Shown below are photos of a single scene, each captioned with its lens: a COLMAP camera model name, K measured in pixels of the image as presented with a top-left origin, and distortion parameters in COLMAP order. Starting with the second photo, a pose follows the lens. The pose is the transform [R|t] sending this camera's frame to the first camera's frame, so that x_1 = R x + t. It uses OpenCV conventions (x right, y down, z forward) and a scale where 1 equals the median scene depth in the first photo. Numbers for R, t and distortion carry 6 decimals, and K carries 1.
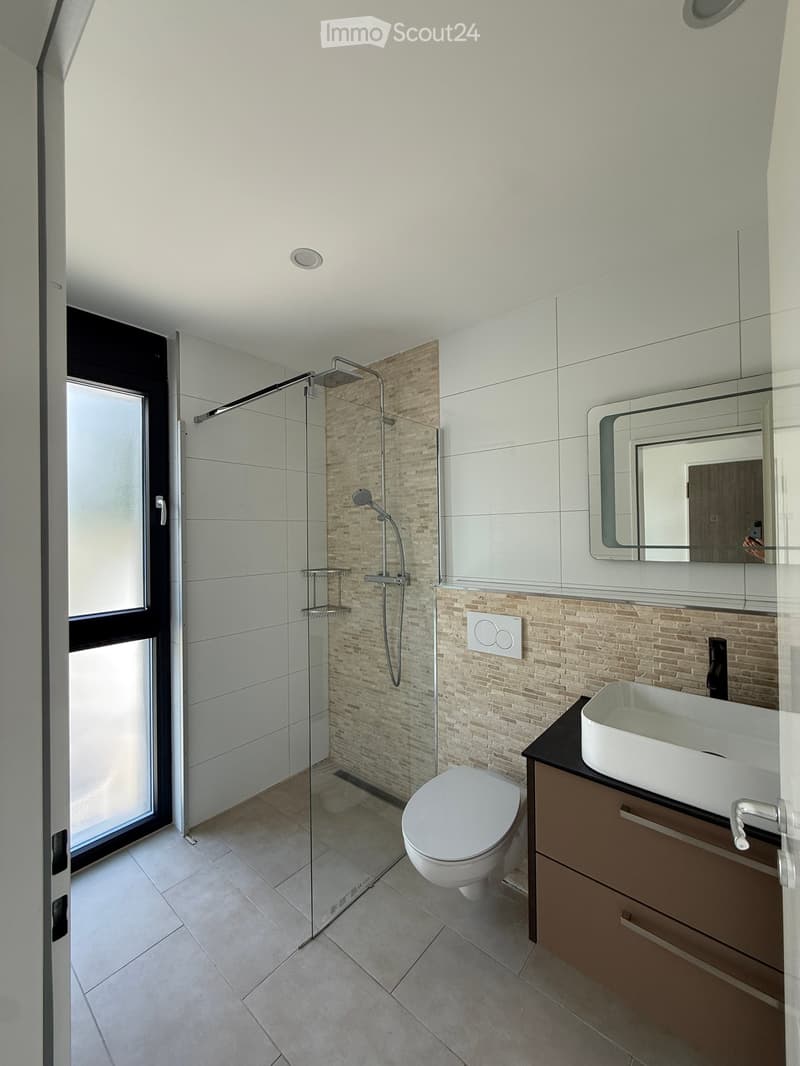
lens RADIAL K [[423.4, 0, 402.0], [0, 423.4, 530.8], [0, 0, 1]] dist [0.000272, -0.000048]
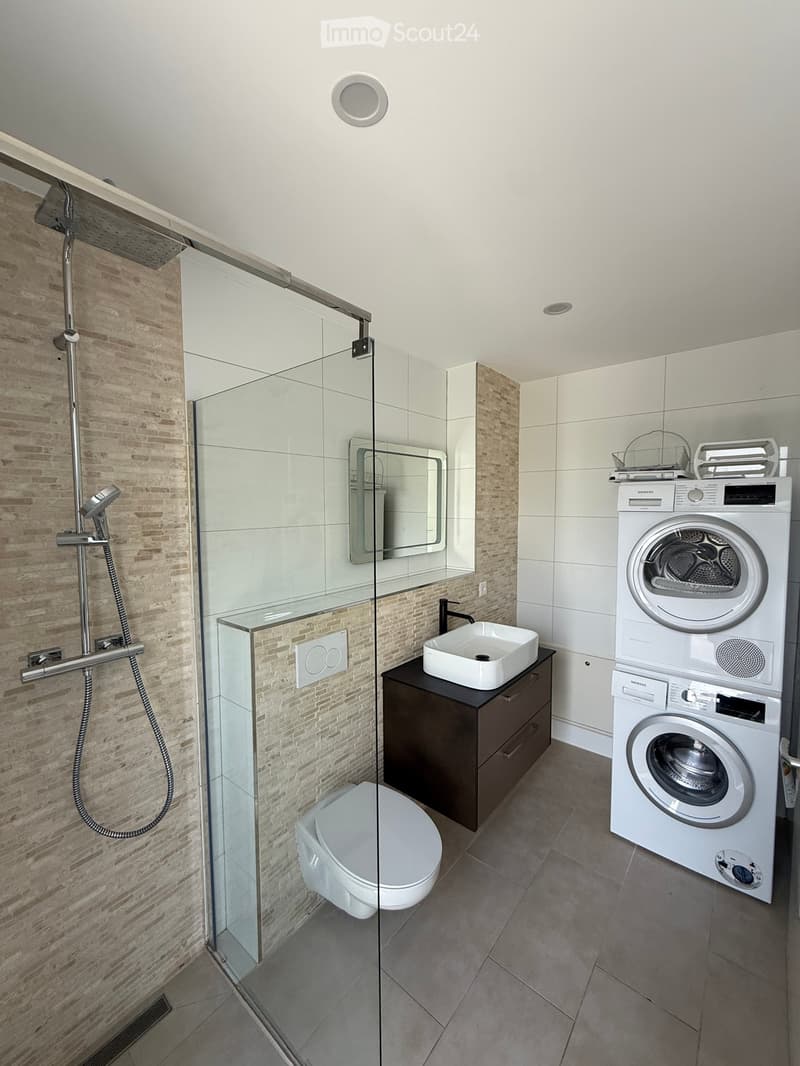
lens RADIAL K [[423.4, 0, 401.7], [0, 423.4, 531.7], [0, 0, 1]] dist [0.000272, -0.000048]
pose [[-0.001007, -0.053169, 0.998585, -0.574515], [0.000775, 0.998585, 0.053170, -0.070244], [-0.999999, 0.000828, -0.000965, 0.662789]]
